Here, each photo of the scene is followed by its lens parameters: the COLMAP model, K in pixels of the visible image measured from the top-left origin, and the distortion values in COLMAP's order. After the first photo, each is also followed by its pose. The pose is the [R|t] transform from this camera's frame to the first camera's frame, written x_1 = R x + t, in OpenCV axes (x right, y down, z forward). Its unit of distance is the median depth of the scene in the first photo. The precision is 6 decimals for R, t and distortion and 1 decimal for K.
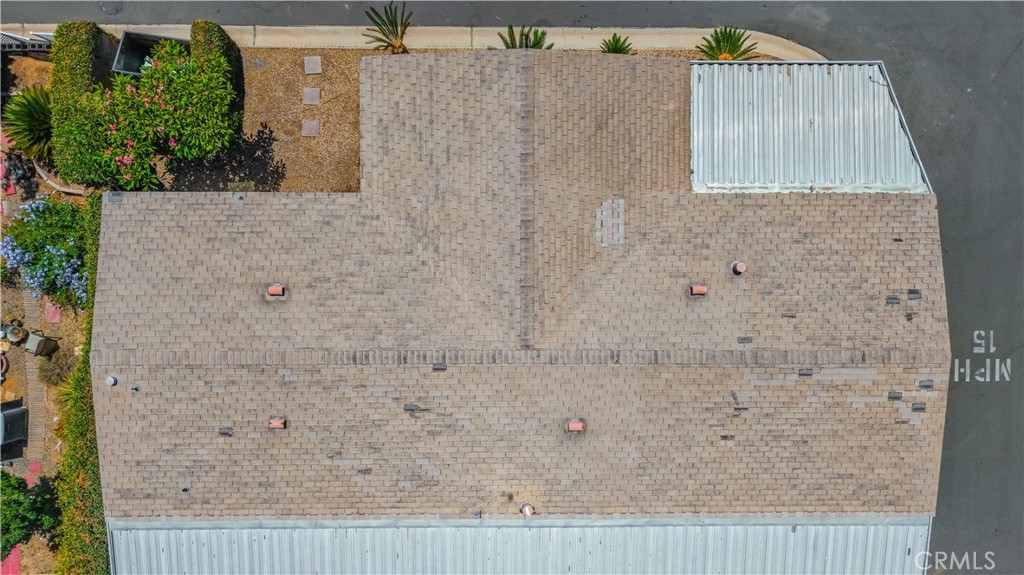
lens RADIAL K [[688.1, 0, 516.9], [0, 688.1, 287.5], [0, 0, 1]] dist [-0.000701, -0.003117]
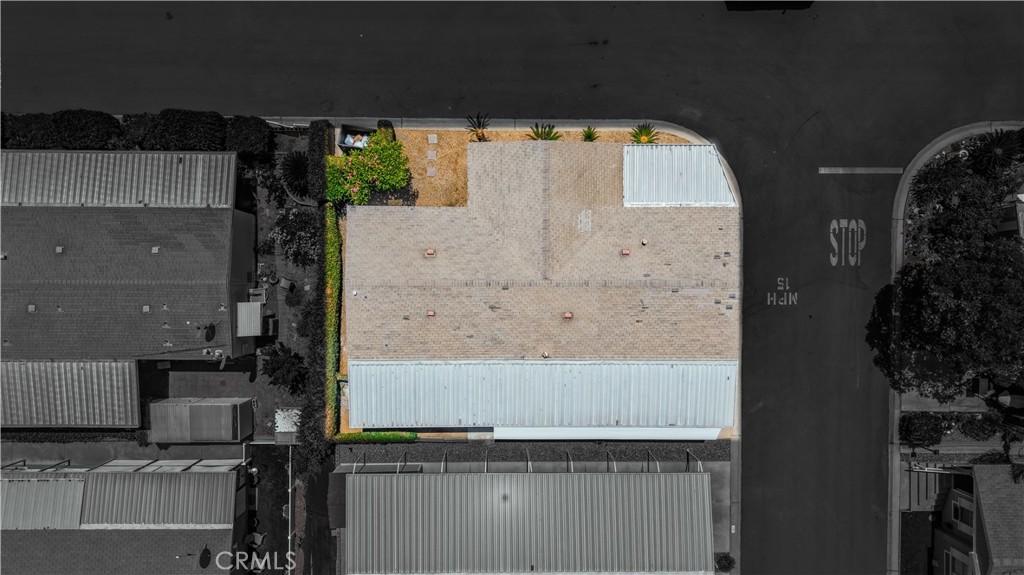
lens RADIAL K [[688.1, 0, 506.1], [0, 688.1, 288.8], [0, 0, 1]] dist [-0.000701, -0.003117]
pose [[0.999963, 0.001901, -0.008414, -0.090445], [-0.001871, 0.999992, 0.003565, 0.109754], [0.008421, -0.003550, 0.999958, -1.140883]]
